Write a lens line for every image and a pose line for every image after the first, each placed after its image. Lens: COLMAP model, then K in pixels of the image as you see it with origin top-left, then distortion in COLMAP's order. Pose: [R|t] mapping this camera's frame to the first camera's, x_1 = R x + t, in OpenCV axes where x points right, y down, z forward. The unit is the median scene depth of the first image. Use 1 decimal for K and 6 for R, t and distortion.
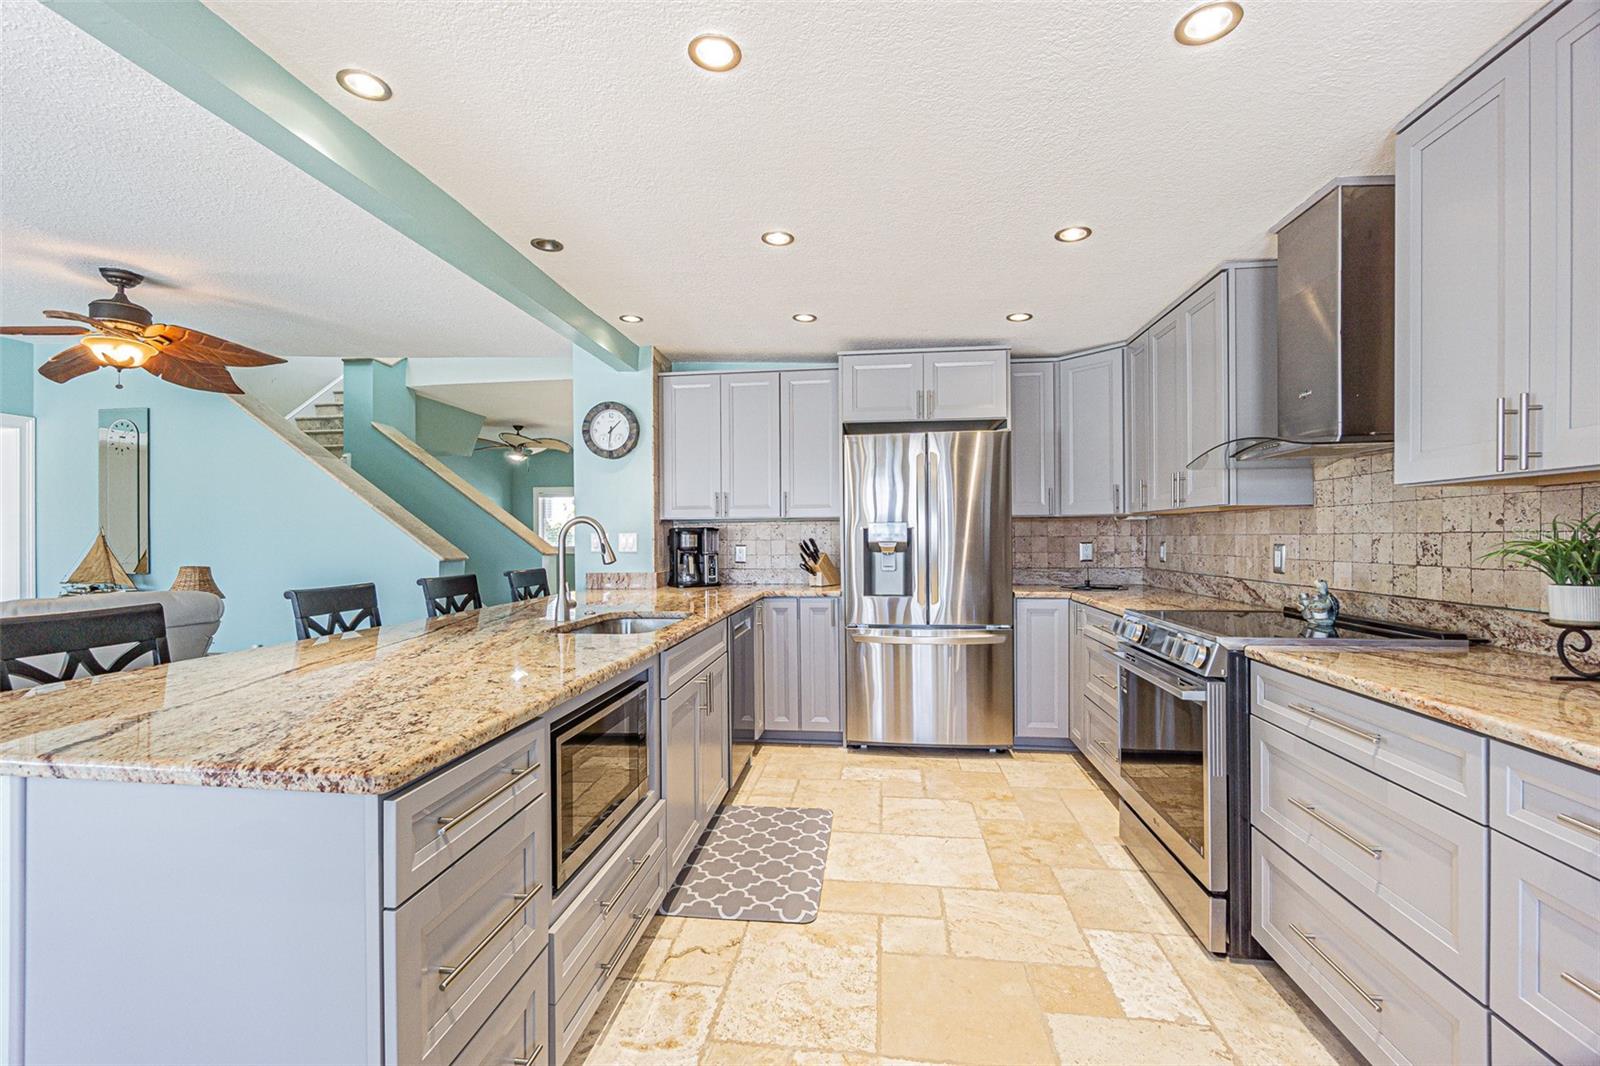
lens RADIAL K [[688.9, 0, 798.8], [0, 688.9, 537.1], [0, 0, 1]] dist [-0.005614, 0.001614]
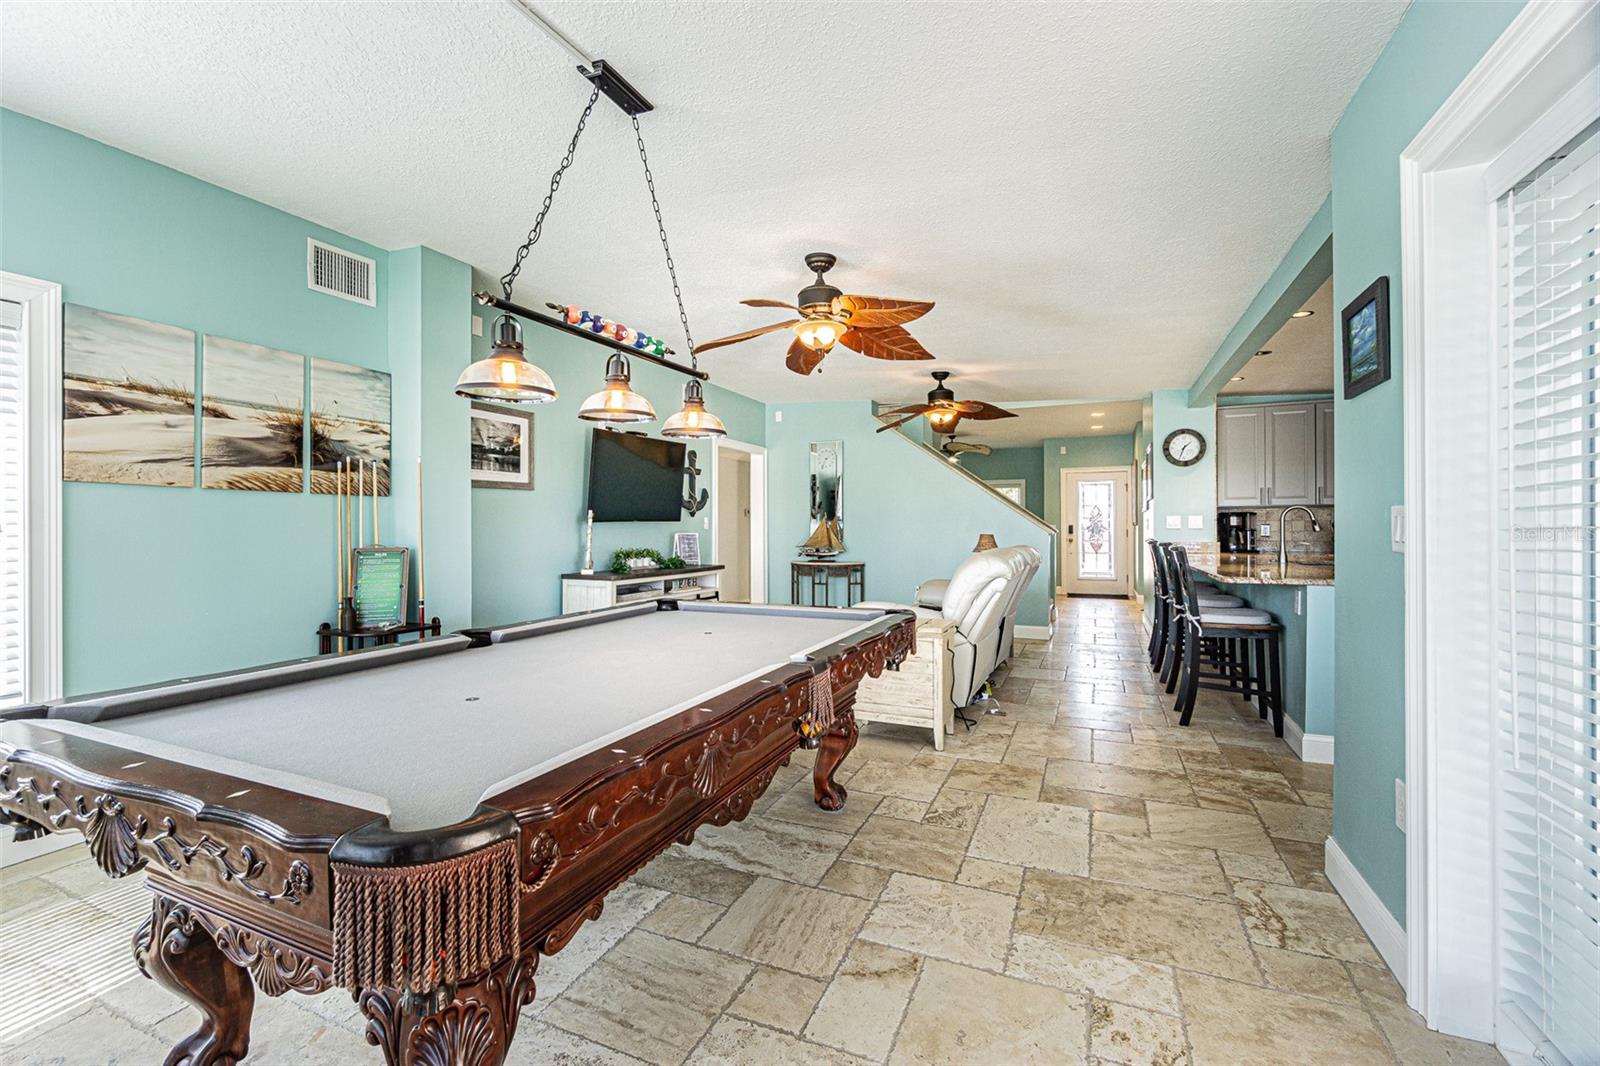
lens RADIAL K [[688.9, 0, 782.1], [0, 688.9, 524.0], [0, 0, 1]] dist [-0.005614, 0.001614]
pose [[0.959047, 0.001920, -0.283240, -0.826514], [-0.002165, 0.999998, -0.000554, 0.017761], [0.283239, 0.001145, 0.959049, -0.829053]]
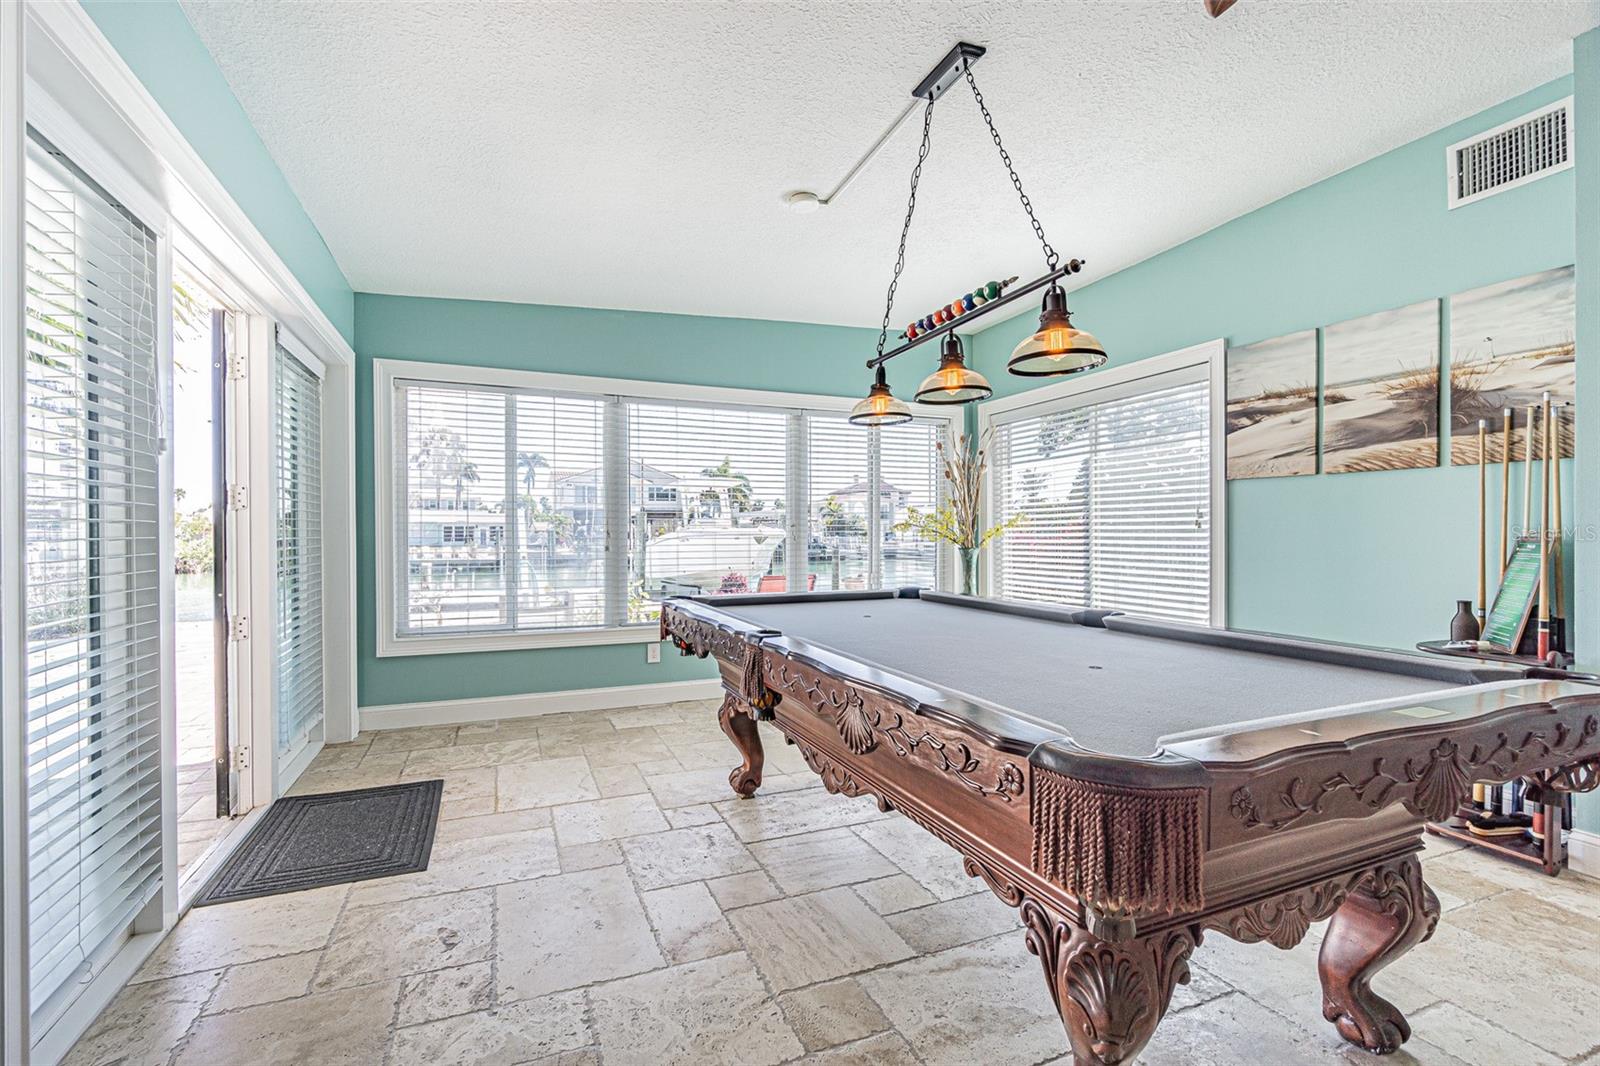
lens RADIAL K [[688.9, 0, 773.5], [0, 688.9, 536.8], [0, 0, 1]] dist [-0.005614, 0.001614]
pose [[-0.868620, 0.010645, -0.495364, -0.697105], [0.007106, 0.999934, 0.009027, 0.041768], [0.495427, 0.004320, -0.868639, 0.161662]]
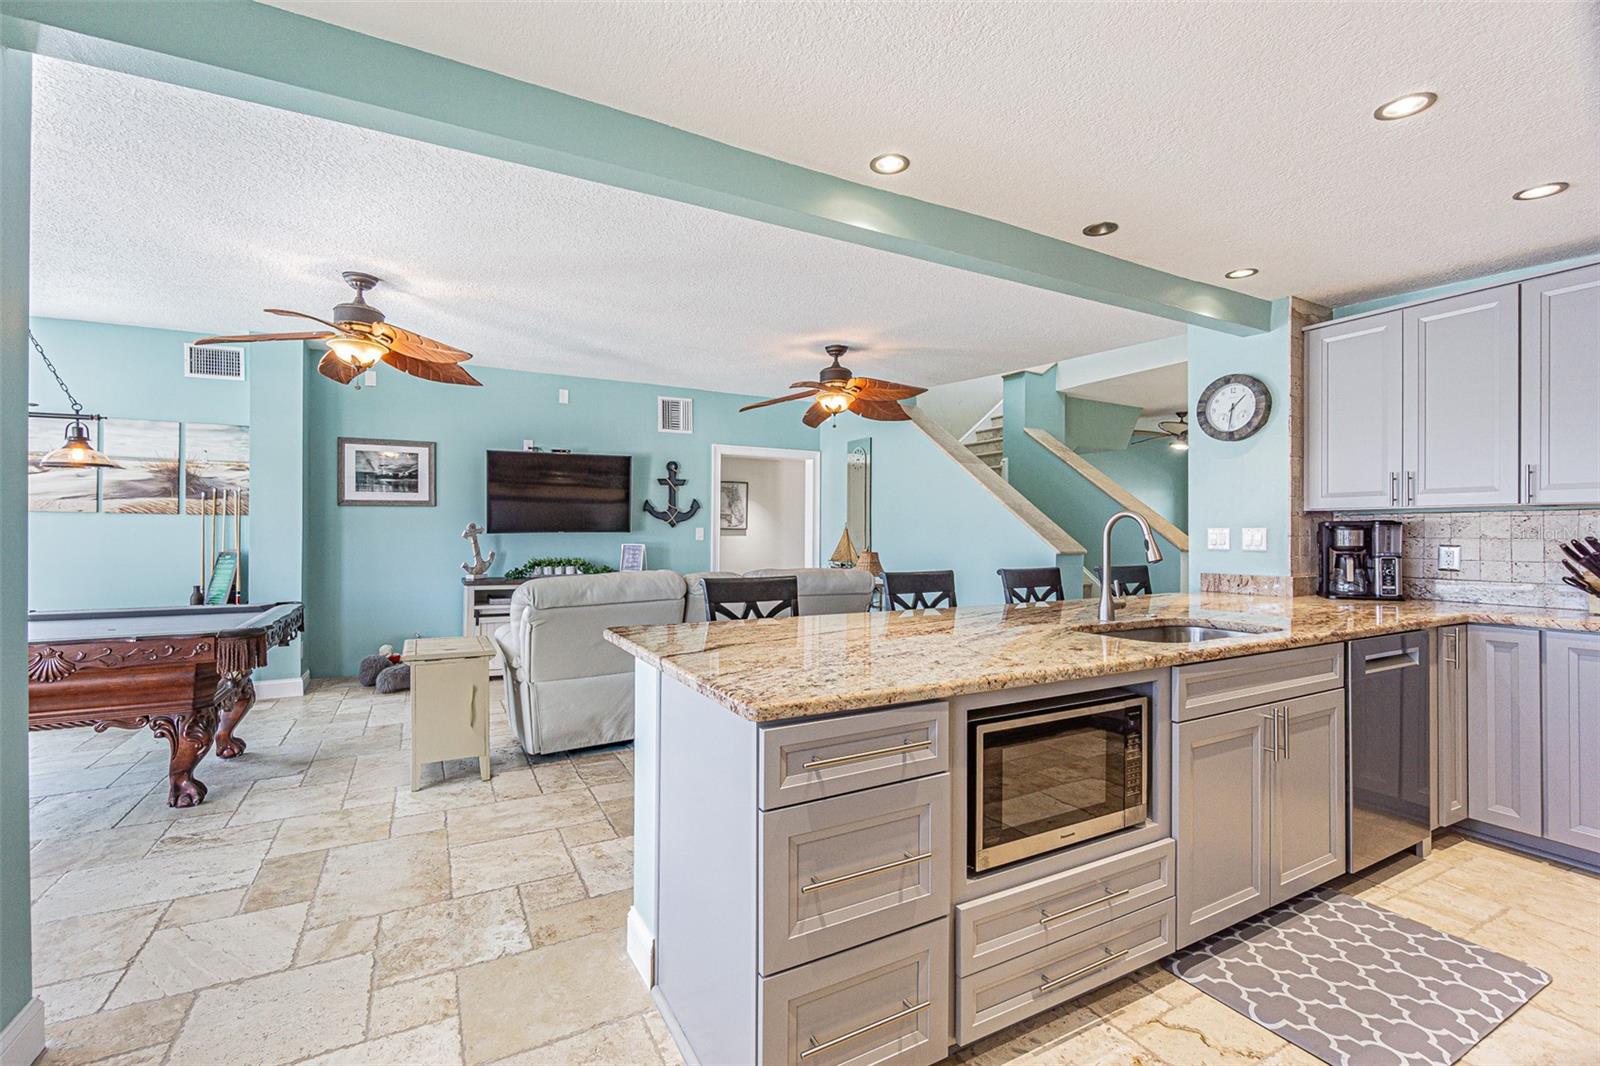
lens RADIAL K [[688.9, 0, 781.0], [0, 688.9, 528.9], [0, 0, 1]] dist [-0.005614, 0.001614]
pose [[0.578742, 0.003945, -0.815501, 0.119548], [-0.006295, 0.999980, 0.000370, -0.001462], [0.815486, 0.004920, 0.578756, 0.058173]]
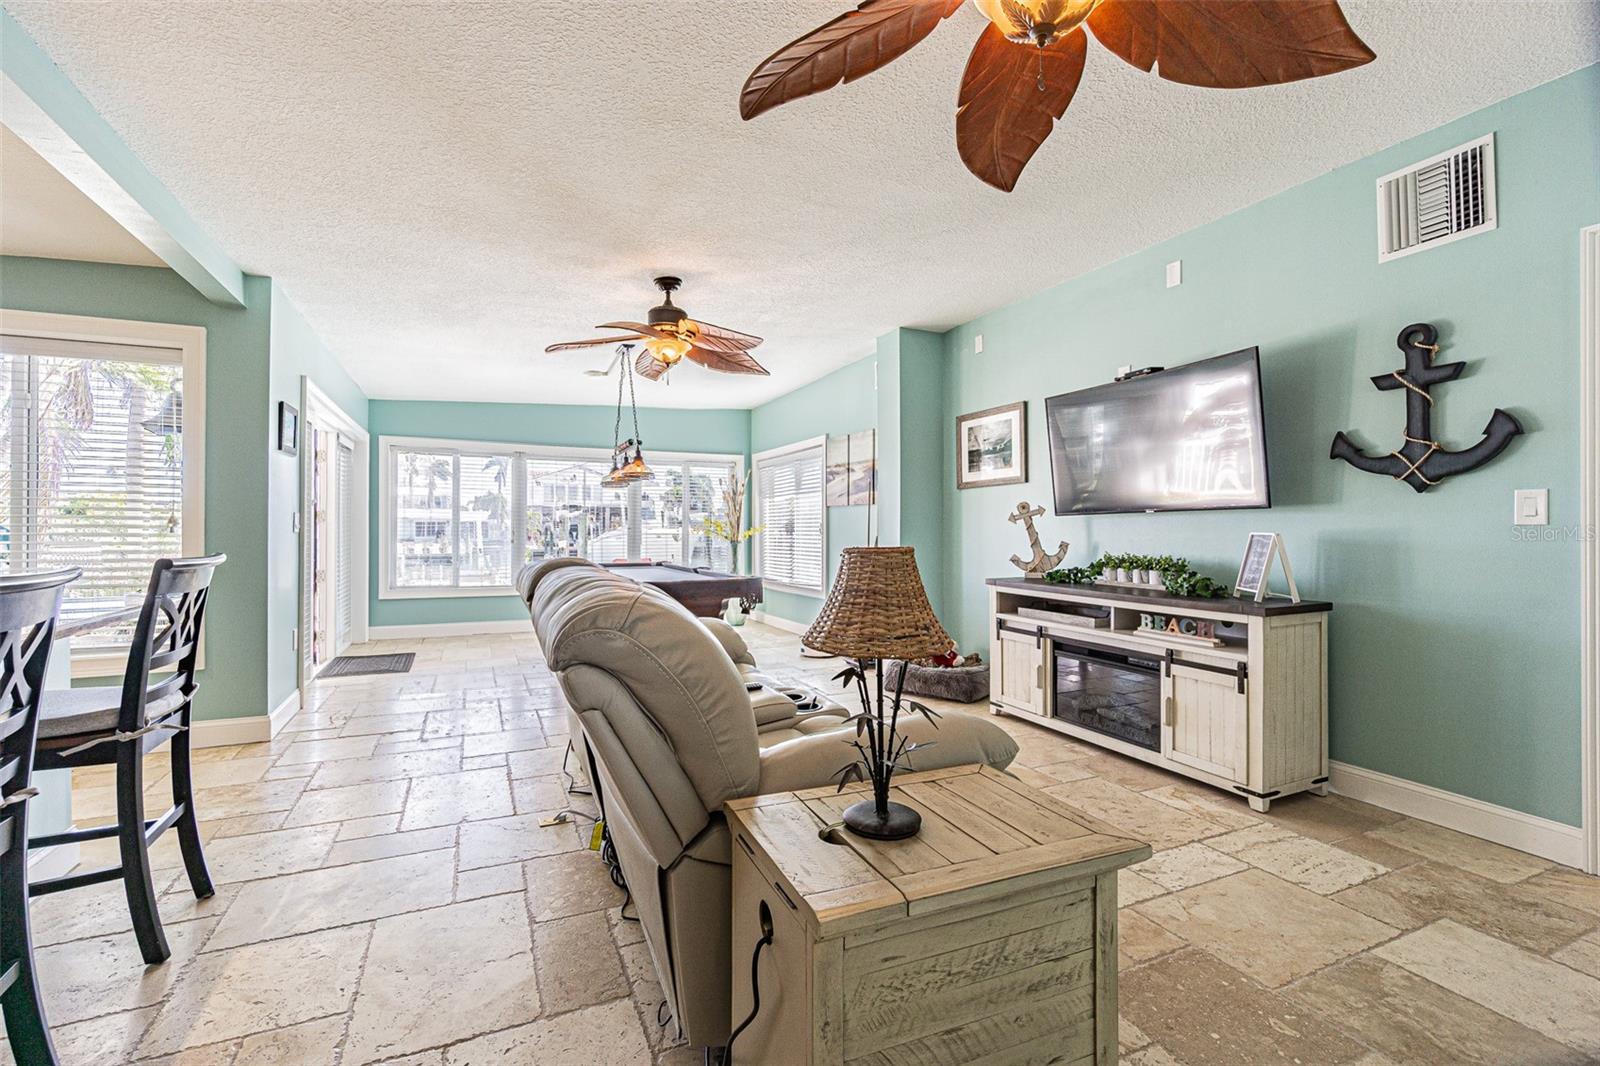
lens RADIAL K [[688.9, 0, 780.0], [0, 688.9, 522.5], [0, 0, 1]] dist [-0.005614, 0.001614]
pose [[-0.848013, -0.000912, -0.529974, -0.621097], [0.003374, 0.999969, -0.007121, 0.032433], [0.529964, -0.007827, -0.847984, 1.168278]]
